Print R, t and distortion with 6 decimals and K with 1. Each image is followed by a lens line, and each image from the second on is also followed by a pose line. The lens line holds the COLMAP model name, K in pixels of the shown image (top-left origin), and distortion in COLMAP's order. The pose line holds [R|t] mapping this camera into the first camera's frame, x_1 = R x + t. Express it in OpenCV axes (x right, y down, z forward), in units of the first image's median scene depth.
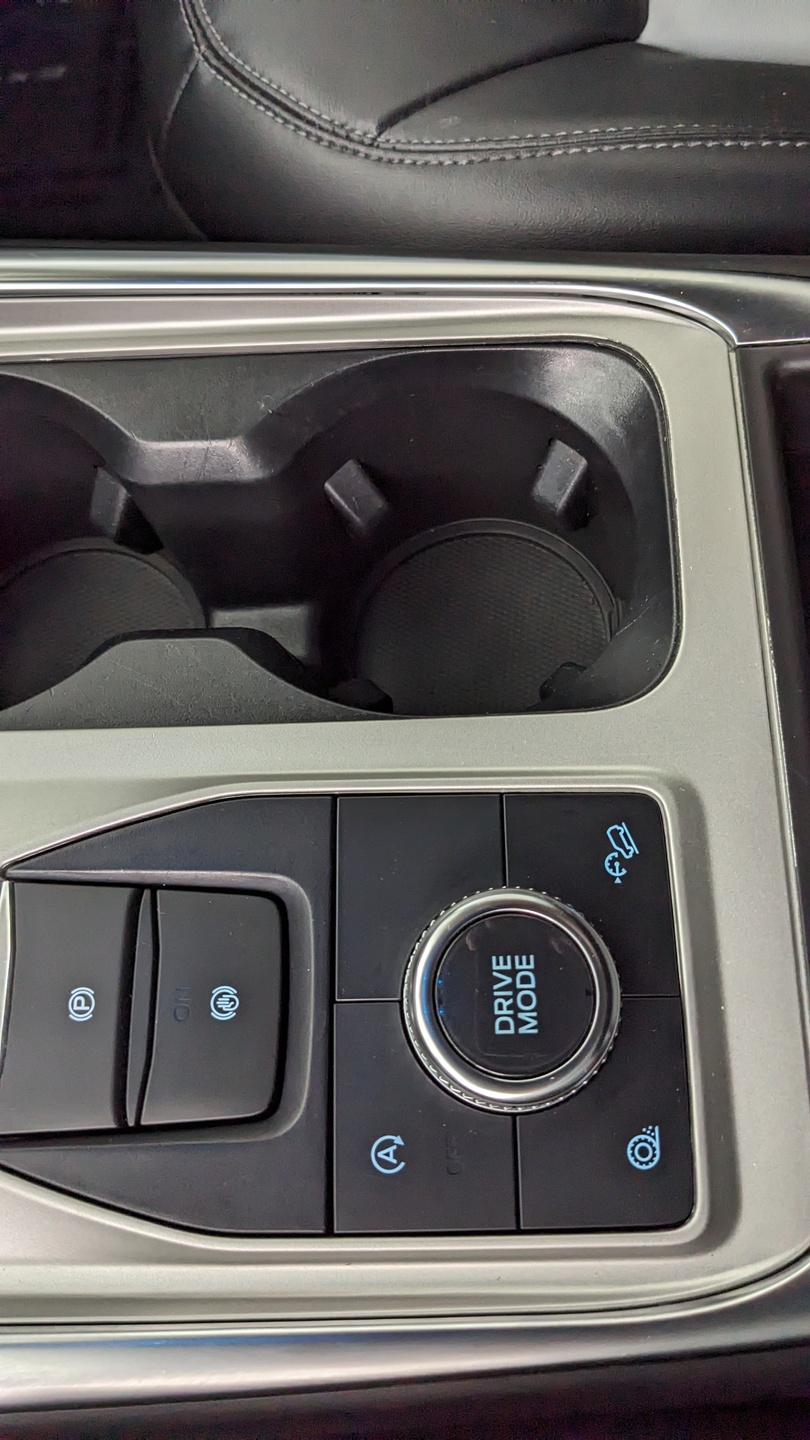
lens RADIAL K [[1157.8, 0, 426.8], [0, 1157.8, 718.8], [0, 0, 1]] dist [0.055188, -0.109145]
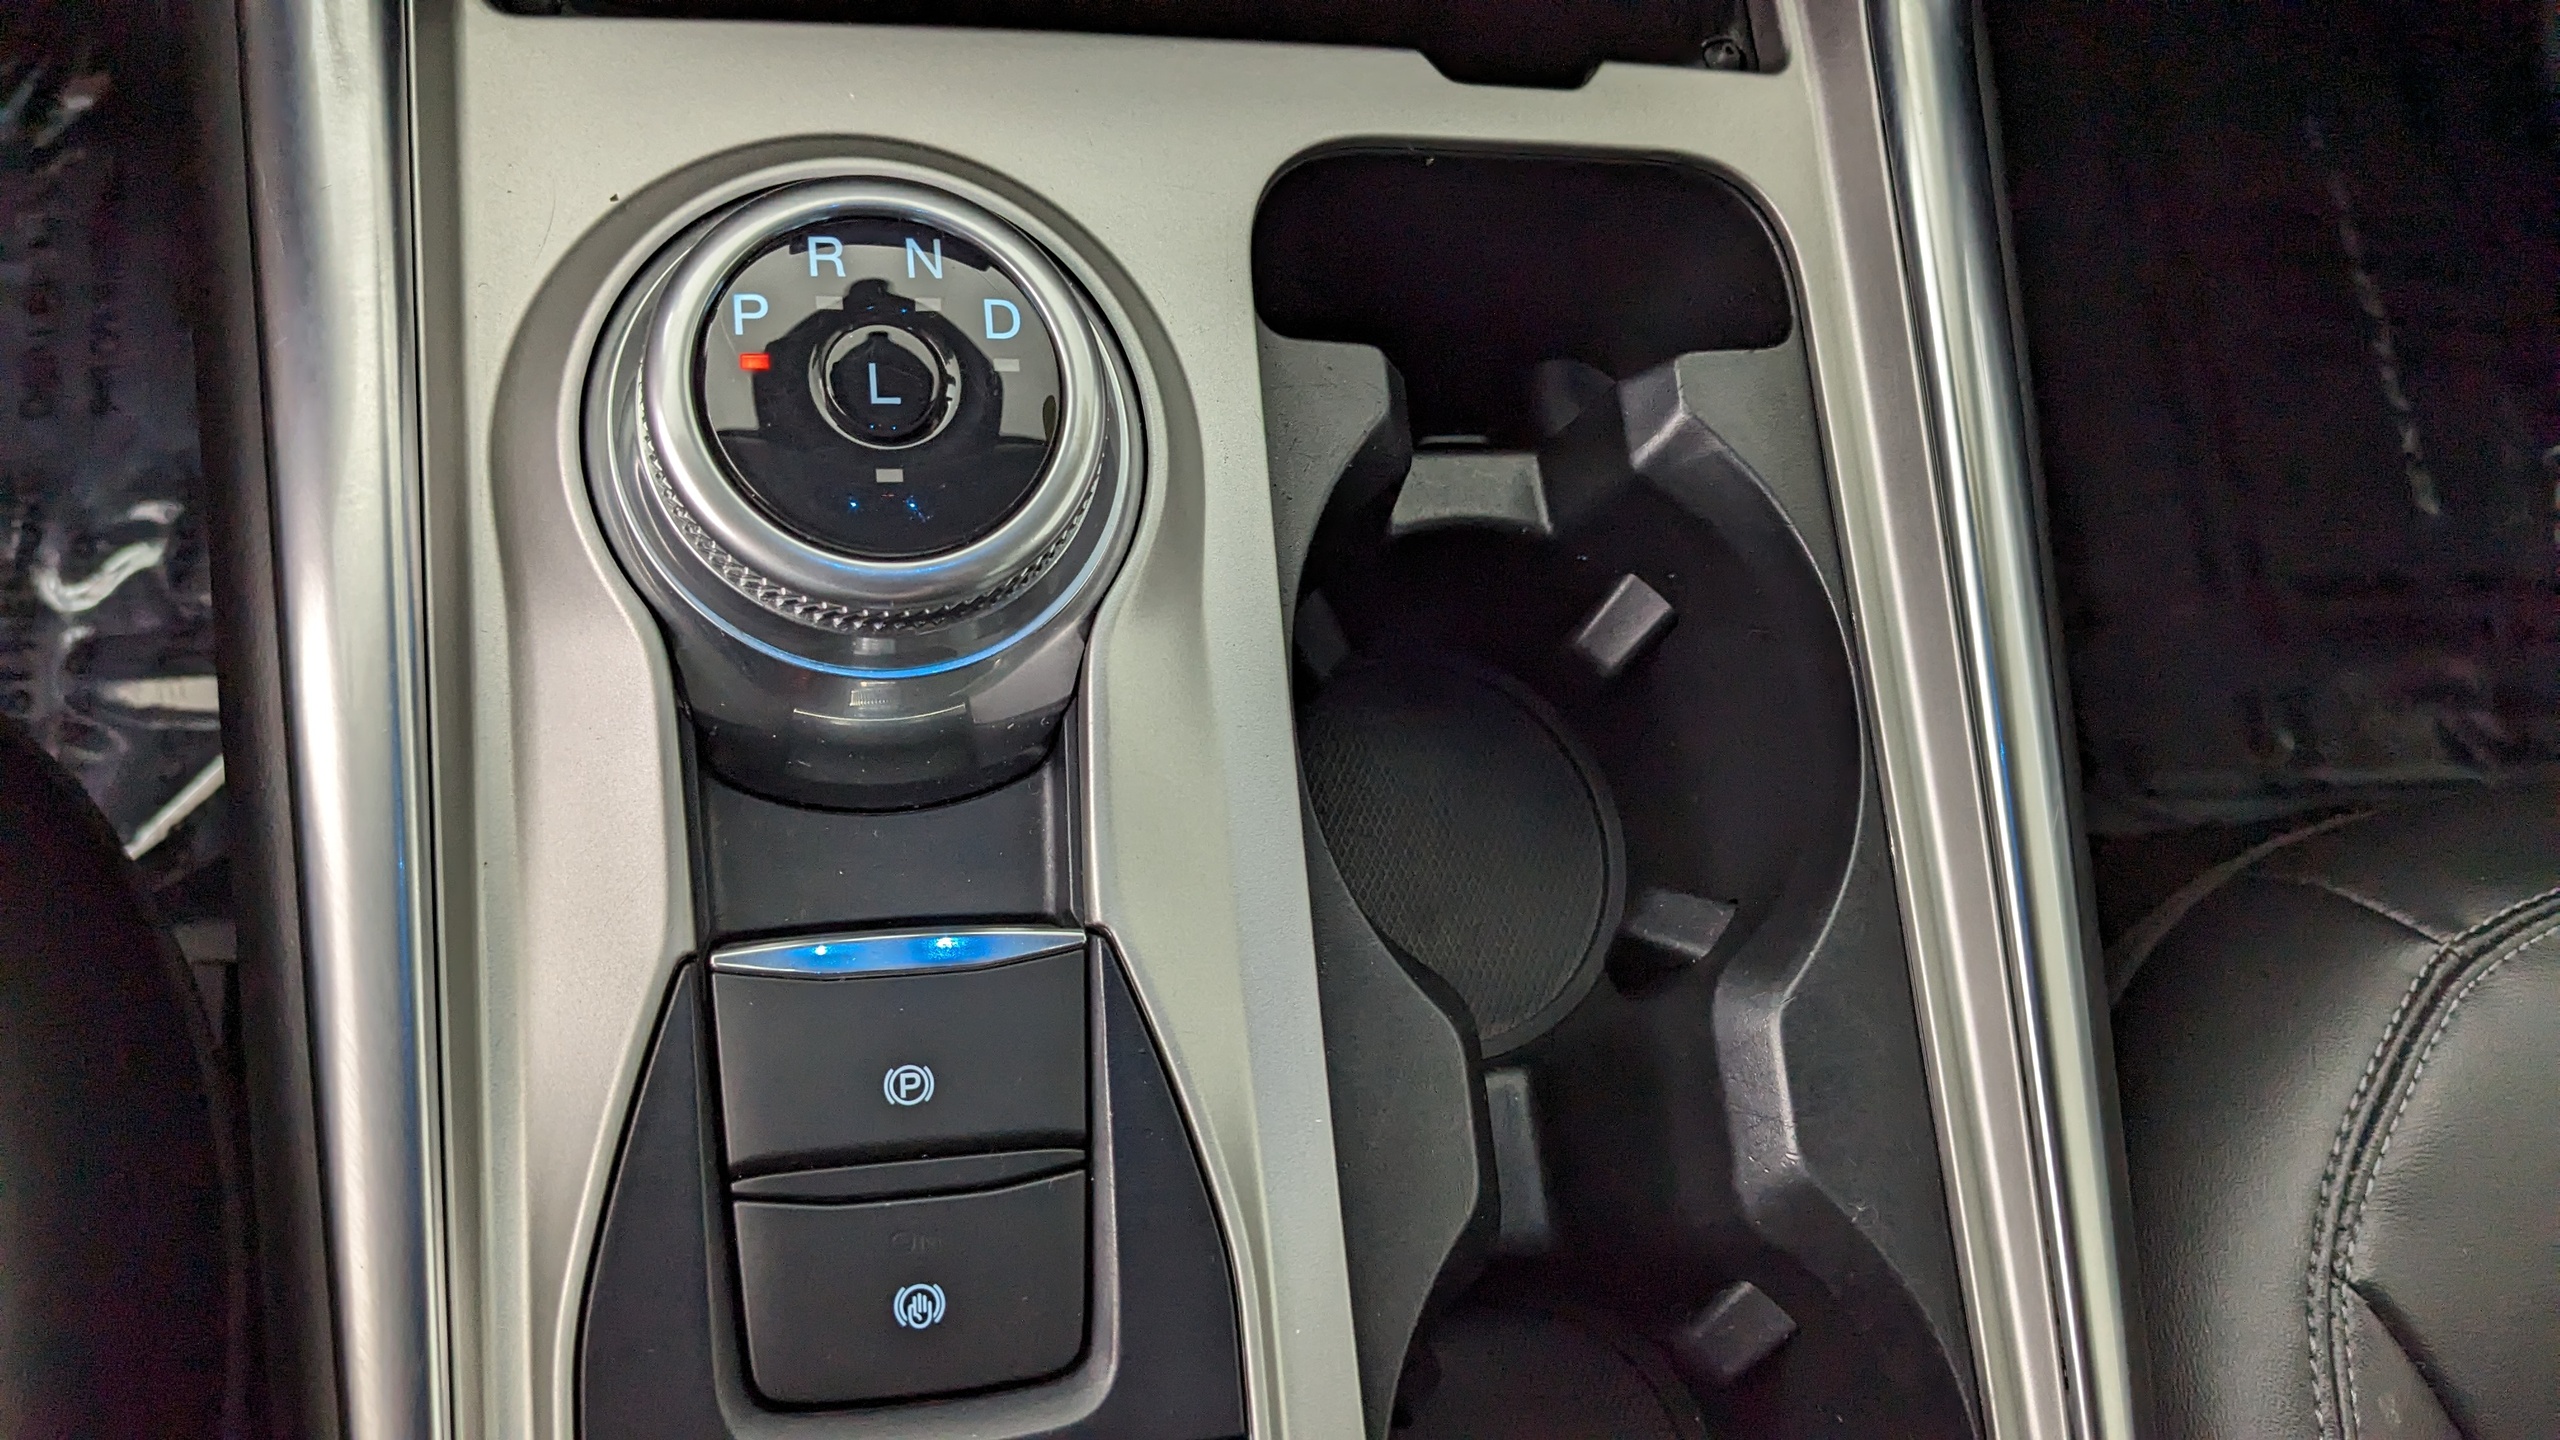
lens RADIAL K [[1952.0, 0, 1286.3], [0, 1952.0, 728.8], [0, 0, 1]] dist [0.064631, -0.093334]
pose [[0.077190, 0.985979, -0.147943, -0.216642], [-0.994398, 0.086883, 0.060202, -0.039391], [0.072212, 0.142467, 0.987162, -0.089025]]
